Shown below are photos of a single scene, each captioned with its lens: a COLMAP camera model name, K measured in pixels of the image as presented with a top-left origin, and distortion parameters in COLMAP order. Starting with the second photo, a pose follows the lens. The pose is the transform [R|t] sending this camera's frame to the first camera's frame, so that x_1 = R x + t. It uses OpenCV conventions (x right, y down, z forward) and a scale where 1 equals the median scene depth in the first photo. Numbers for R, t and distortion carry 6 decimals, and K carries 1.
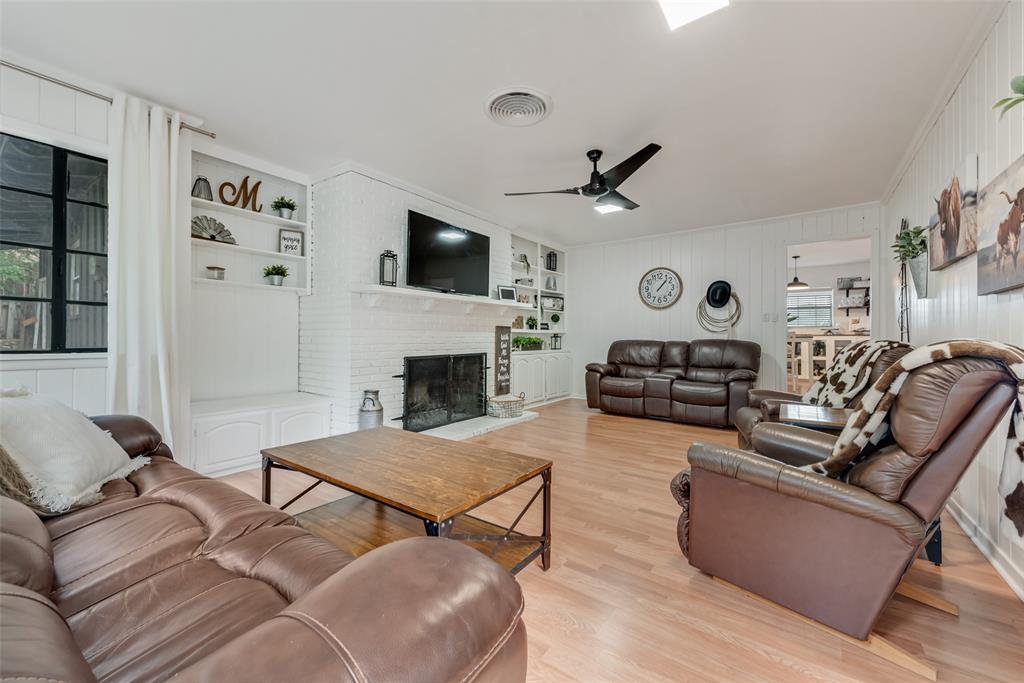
lens RADIAL K [[400.8, 0, 507.2], [0, 400.8, 336.3], [0, 0, 1]] dist [0.000012, -0.000036]
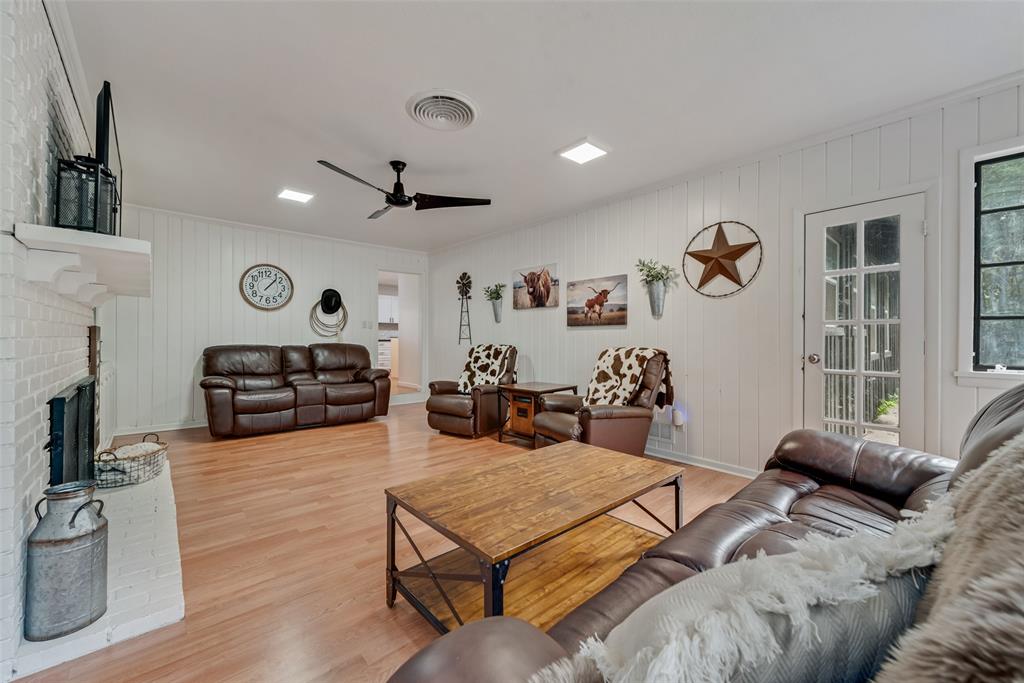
lens RADIAL K [[400.8, 0, 506.2], [0, 400.8, 338.9], [0, 0, 1]] dist [0.000012, -0.000036]
pose [[0.211143, -0.005707, 0.977439, -0.436973], [-0.007533, 0.999944, 0.007466, -0.015987], [-0.977426, -0.008939, 0.211088, 0.316599]]
